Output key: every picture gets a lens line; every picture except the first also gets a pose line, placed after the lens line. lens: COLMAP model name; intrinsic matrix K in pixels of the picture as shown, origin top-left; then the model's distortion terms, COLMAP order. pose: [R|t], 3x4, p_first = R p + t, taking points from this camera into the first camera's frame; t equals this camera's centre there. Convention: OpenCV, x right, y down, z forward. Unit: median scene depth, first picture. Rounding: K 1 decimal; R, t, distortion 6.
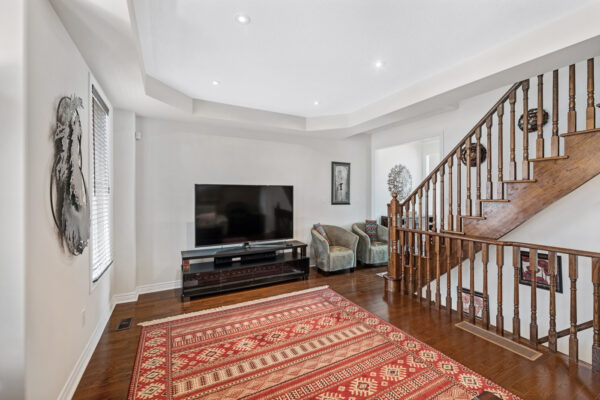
lens RADIAL K [[251.5, 0, 304.4], [0, 251.5, 197.9], [0, 0, 1]] dist [-0.002833, 0.000575]
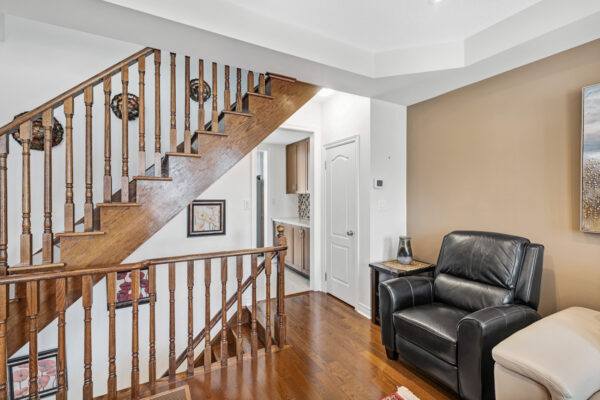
lens RADIAL K [[263.1, 0, 286.6], [0, 263.1, 198.9], [0, 0, 1]] dist [0.003982, 0.000051]
pose [[0.014017, -0.003219, 0.999897, 0.056872], [0.012528, 0.999917, 0.003043, -0.001369], [-0.999823, 0.012484, 0.014056, 0.526810]]
